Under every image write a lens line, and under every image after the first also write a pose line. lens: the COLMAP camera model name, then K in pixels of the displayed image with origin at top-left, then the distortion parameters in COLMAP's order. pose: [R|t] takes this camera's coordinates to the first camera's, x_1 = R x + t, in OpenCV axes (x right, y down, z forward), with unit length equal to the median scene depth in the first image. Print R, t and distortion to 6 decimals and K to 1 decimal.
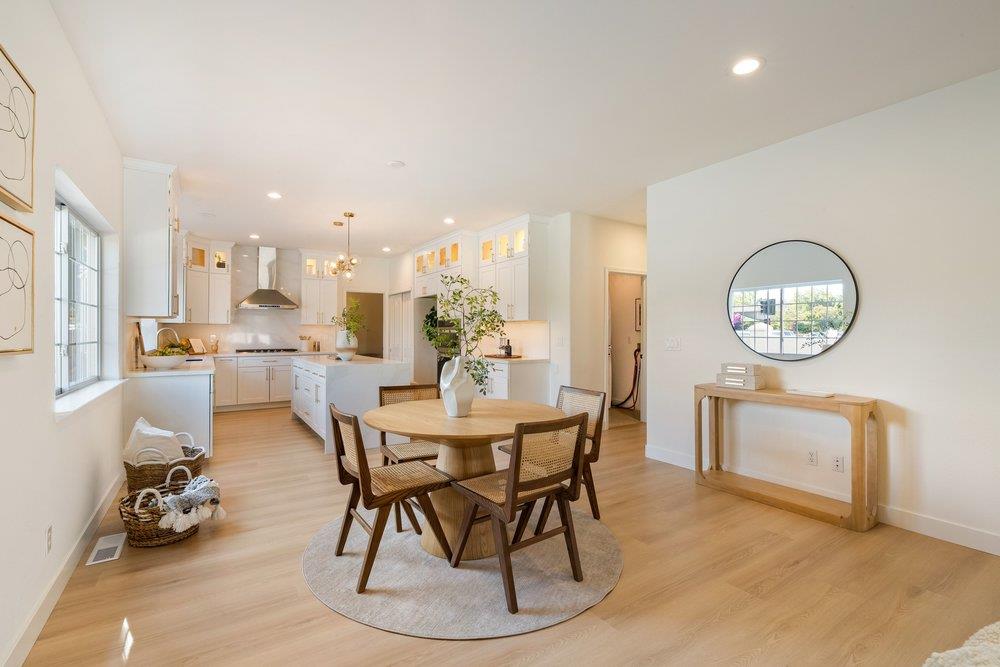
lens RADIAL K [[455.4, 0, 499.8], [0, 455.4, 331.0], [0, 0, 1]] dist [0.000089, -0.000069]
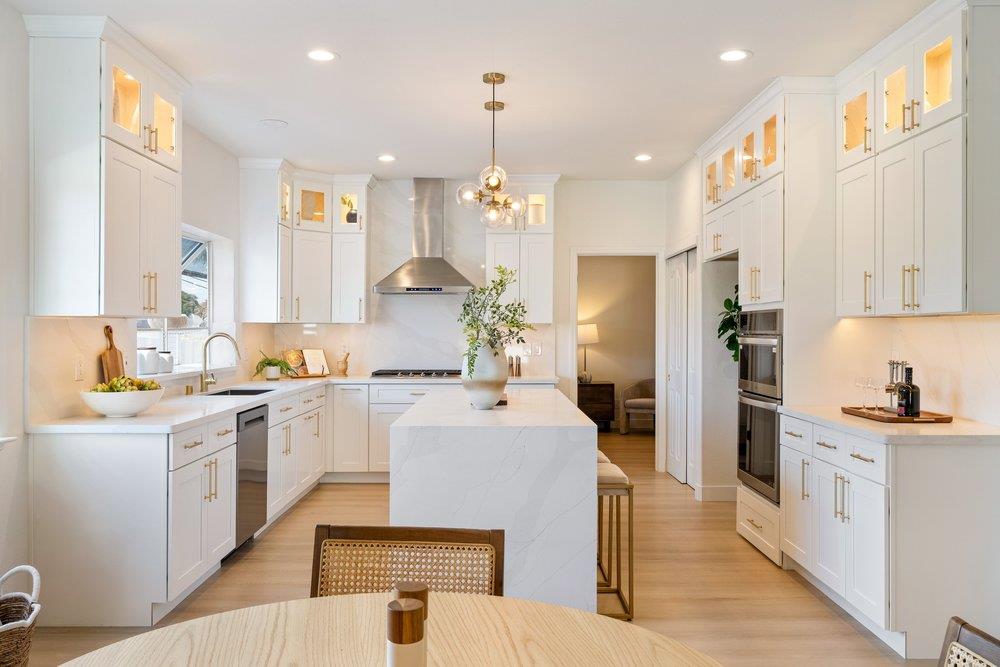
lens RADIAL K [[809.6, 0, 505.5], [0, 809.6, 329.4], [0, 0, 1]] dist [-0.003655, -0.000856]
pose [[0.848321, -0.000528, -0.529482, 0.072257], [0.002892, 0.999989, 0.003636, -0.011401], [0.529475, -0.004616, 0.848313, 0.263887]]
